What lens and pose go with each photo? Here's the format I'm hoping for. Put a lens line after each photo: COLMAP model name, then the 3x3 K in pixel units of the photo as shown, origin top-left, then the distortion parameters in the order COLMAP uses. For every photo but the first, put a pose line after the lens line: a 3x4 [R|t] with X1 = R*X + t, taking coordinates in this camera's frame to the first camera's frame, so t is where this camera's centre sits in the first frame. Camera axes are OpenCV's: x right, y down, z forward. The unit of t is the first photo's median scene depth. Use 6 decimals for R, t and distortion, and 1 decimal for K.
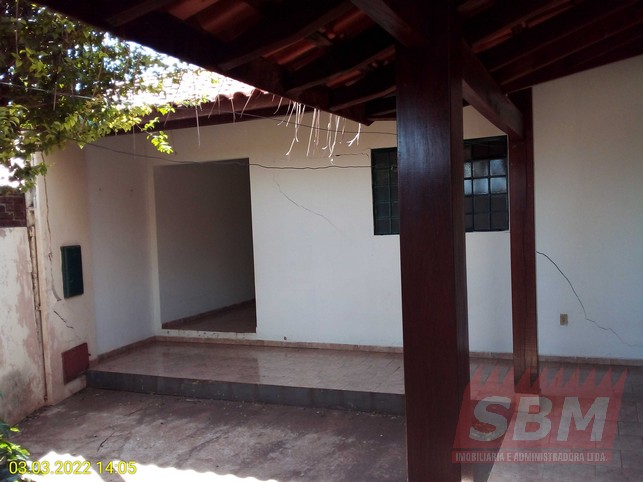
lens RADIAL K [[604.4, 0, 321.5], [0, 604.4, 241.0], [0, 0, 1]] dist [0.005175, -0.004445]
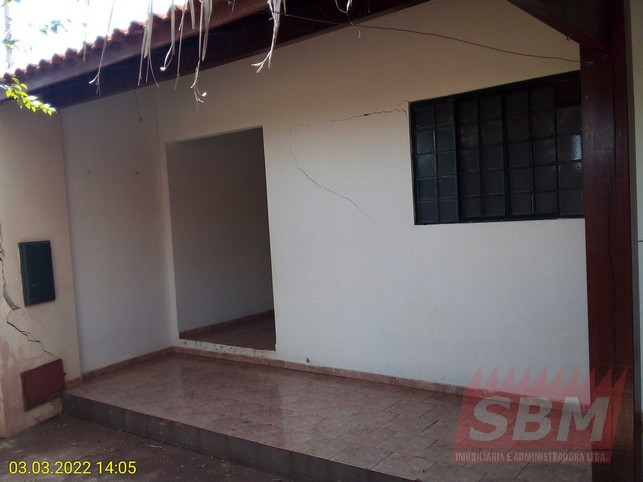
lens RADIAL K [[604.4, 0, 321.5], [0, 604.4, 241.0], [0, 0, 1]] dist [0.005175, -0.004445]
pose [[0.972066, -0.002646, -0.234691, 0.144067], [0.008512, 0.999676, 0.023988, -0.008489], [0.234552, -0.025316, 0.971774, 0.282678]]
